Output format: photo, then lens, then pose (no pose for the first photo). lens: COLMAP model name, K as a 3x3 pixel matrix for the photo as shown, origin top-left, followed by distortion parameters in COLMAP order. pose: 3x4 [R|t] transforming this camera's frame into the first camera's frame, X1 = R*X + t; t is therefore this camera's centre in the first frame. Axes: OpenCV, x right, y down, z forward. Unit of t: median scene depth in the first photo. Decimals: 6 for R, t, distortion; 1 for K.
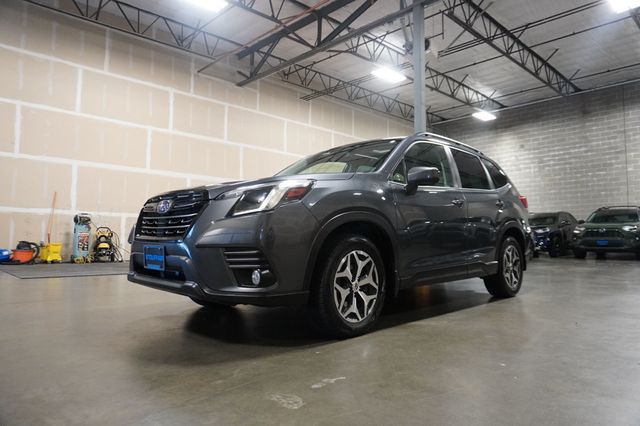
lens RADIAL K [[423.2, 0, 320.4], [0, 423.2, 217.2], [0, 0, 1]] dist [-0.003650, -0.001163]
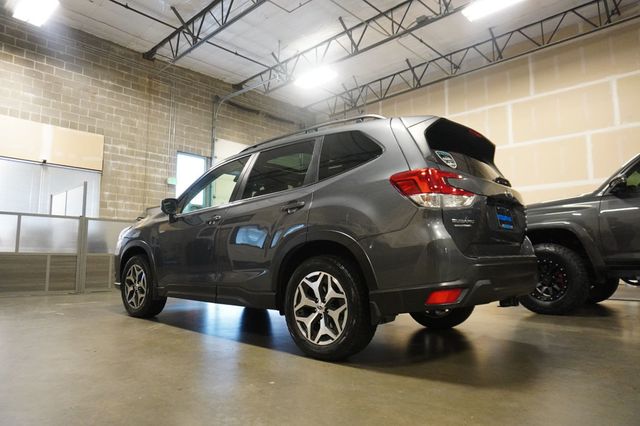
lens RADIAL K [[423.2, 0, 320.7], [0, 423.2, 209.0], [0, 0, 1]] dist [-0.003650, -0.001163]
pose [[0.030556, -0.112369, -0.993197, 0.513373], [0.043735, 0.992859, -0.110985, 0.022533], [0.998576, -0.040046, 0.035252, 0.484105]]
